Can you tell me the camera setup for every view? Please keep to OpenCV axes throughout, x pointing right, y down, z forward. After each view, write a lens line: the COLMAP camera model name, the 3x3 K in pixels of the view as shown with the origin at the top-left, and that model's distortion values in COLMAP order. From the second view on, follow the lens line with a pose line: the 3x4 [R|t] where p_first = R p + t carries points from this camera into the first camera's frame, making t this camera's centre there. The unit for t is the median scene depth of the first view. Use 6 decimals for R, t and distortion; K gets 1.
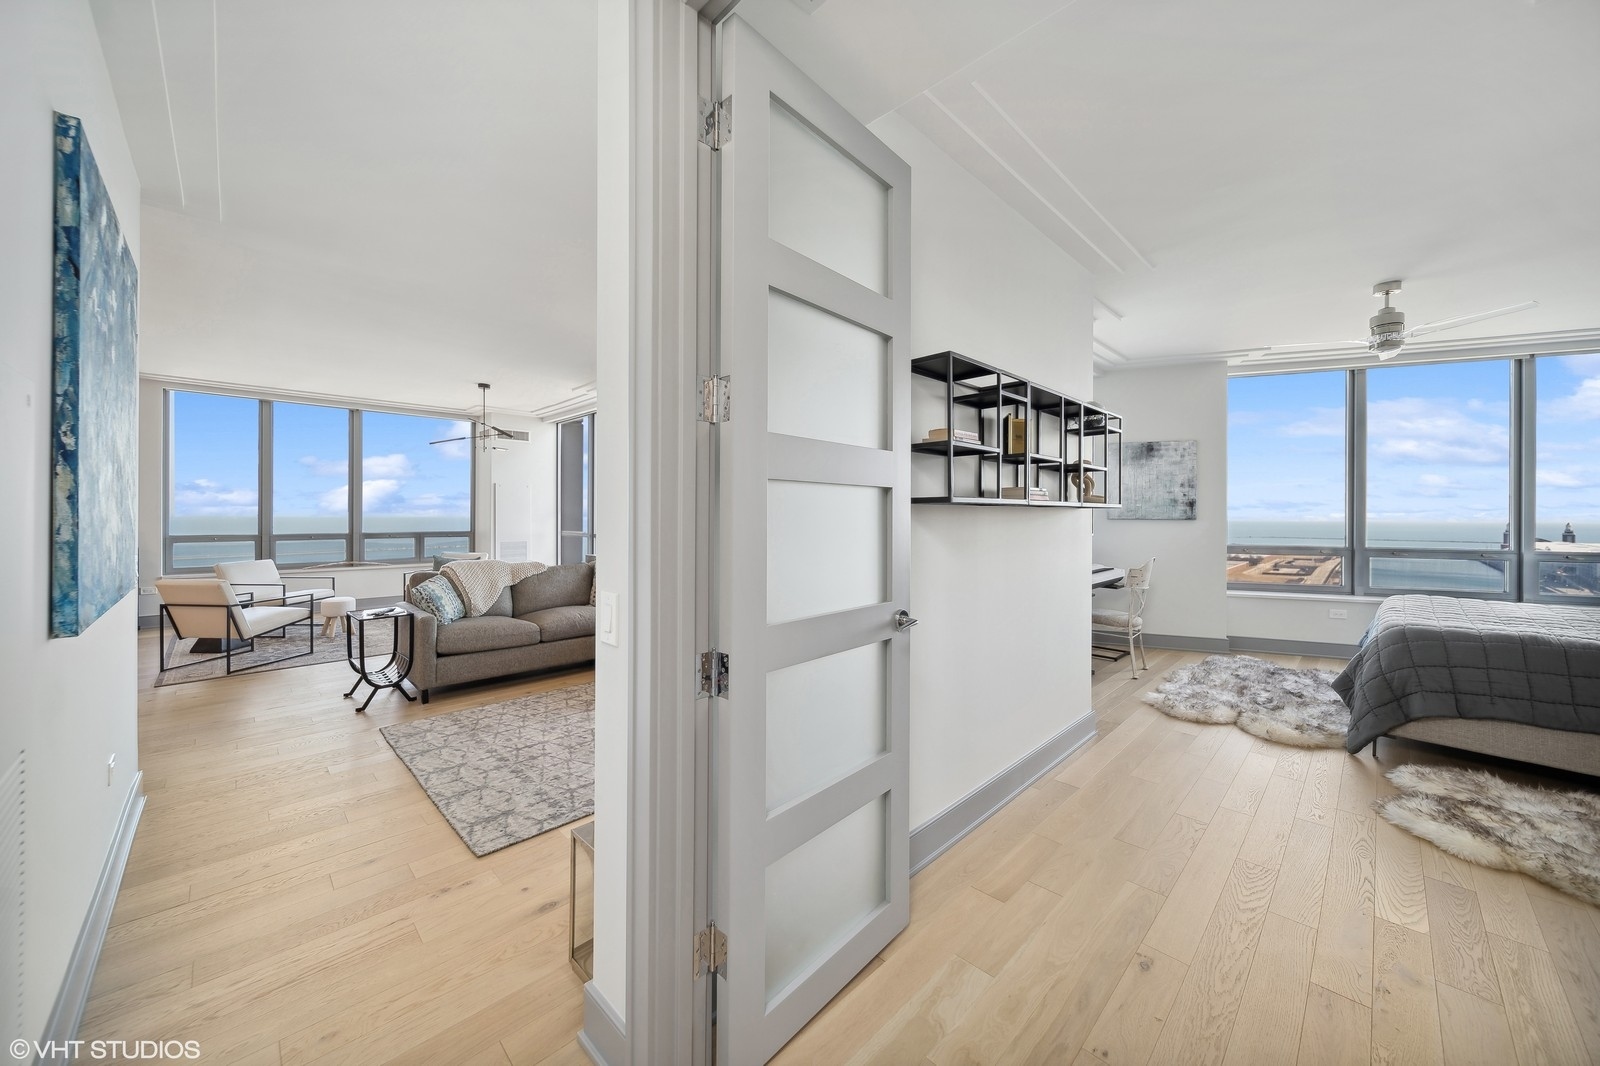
lens RADIAL K [[582.1, 0, 796.5], [0, 582.1, 512.1], [0, 0, 1]] dist [-0.001246, -0.000363]
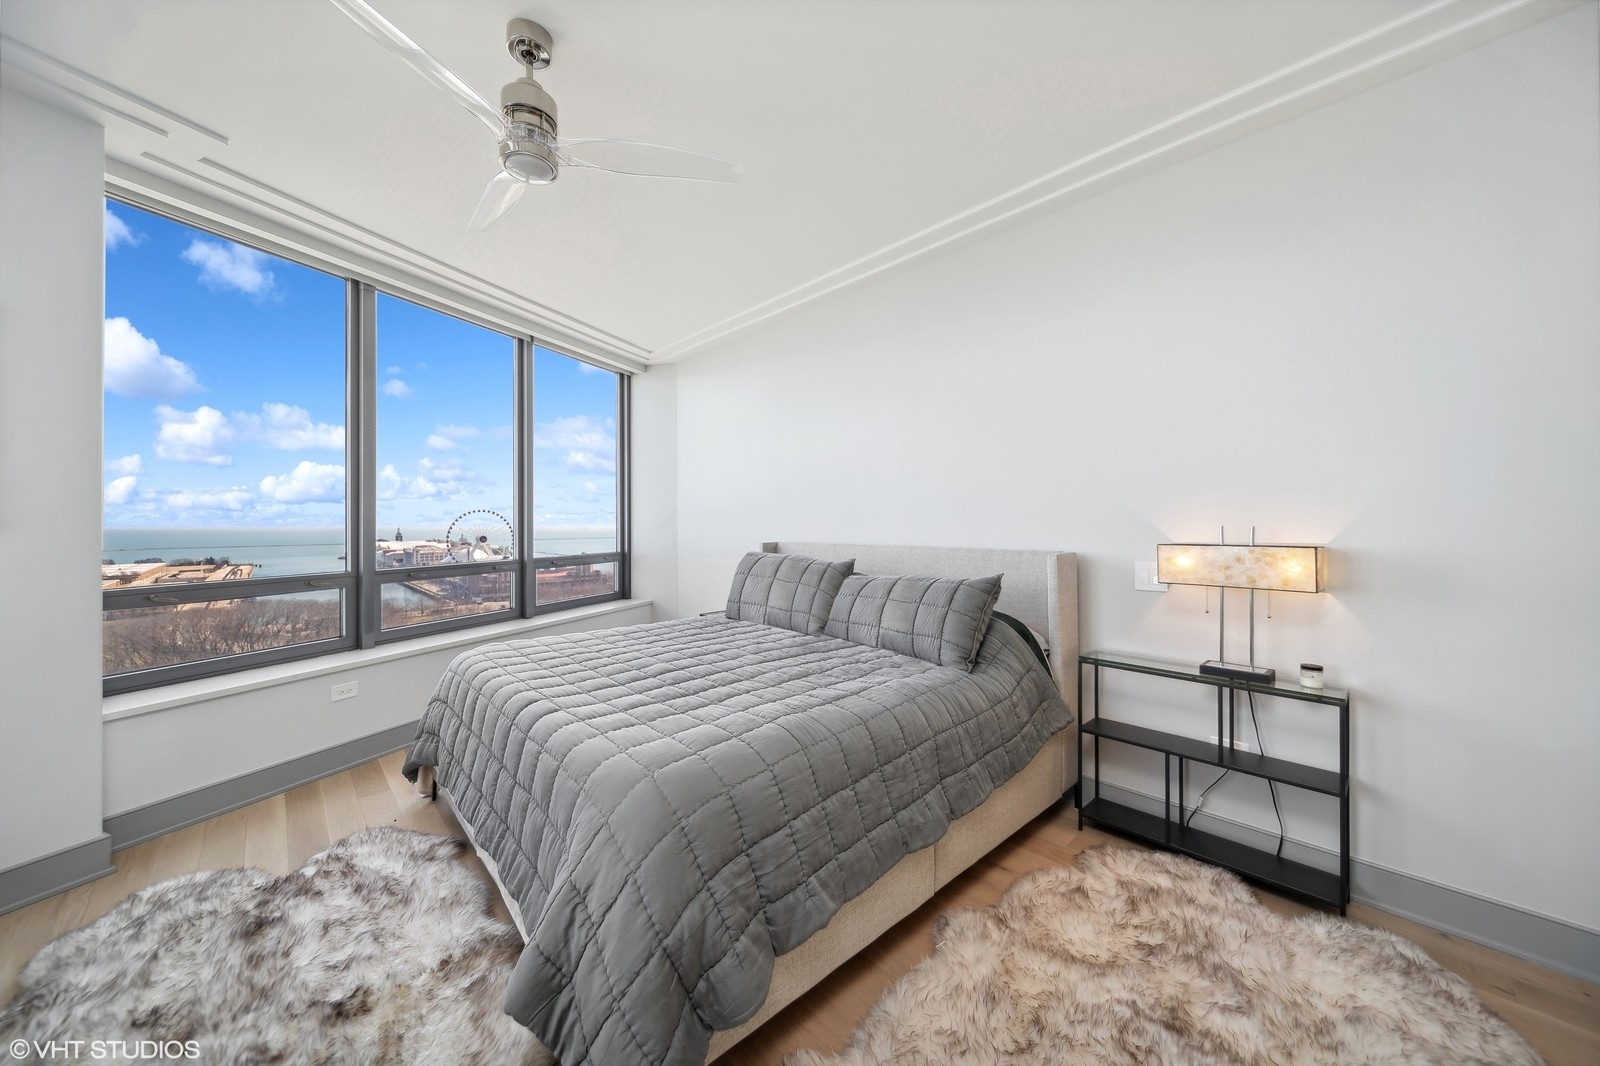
lens RADIAL K [[579.4, 0, 802.6], [0, 579.4, 519.3], [0, 0, 1]] dist [-0.000696, -0.000135]
pose [[0.037636, -0.000768, 0.999291, 0.555596], [0.000705, 0.999999, 0.000742, 0.009950], [-0.999291, 0.000677, 0.037637, 0.771559]]
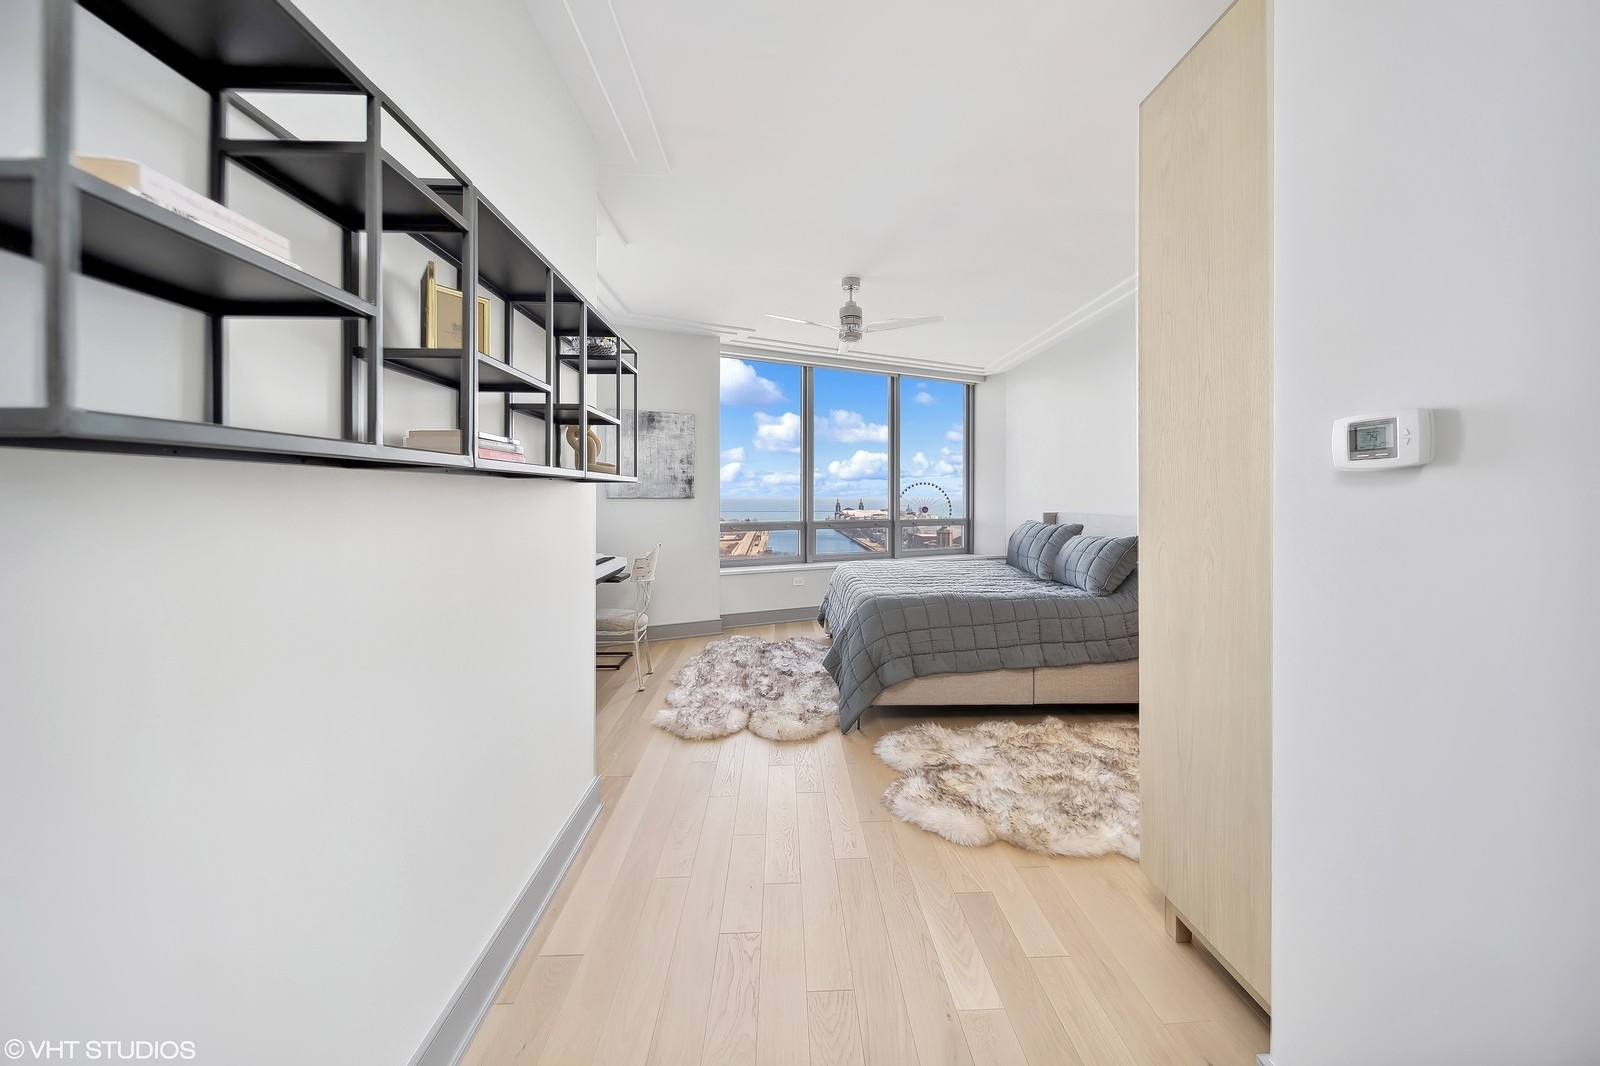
lens RADIAL K [[587.9, 0, 815.0], [0, 587.9, 494.6], [0, 0, 1]] dist [-0.000761, -0.000039]
pose [[0.662492, -0.003702, 0.749060, 0.151471], [-0.000478, 0.999985, 0.005364, 0.002872], [-0.749069, -0.003912, 0.662481, 0.328371]]
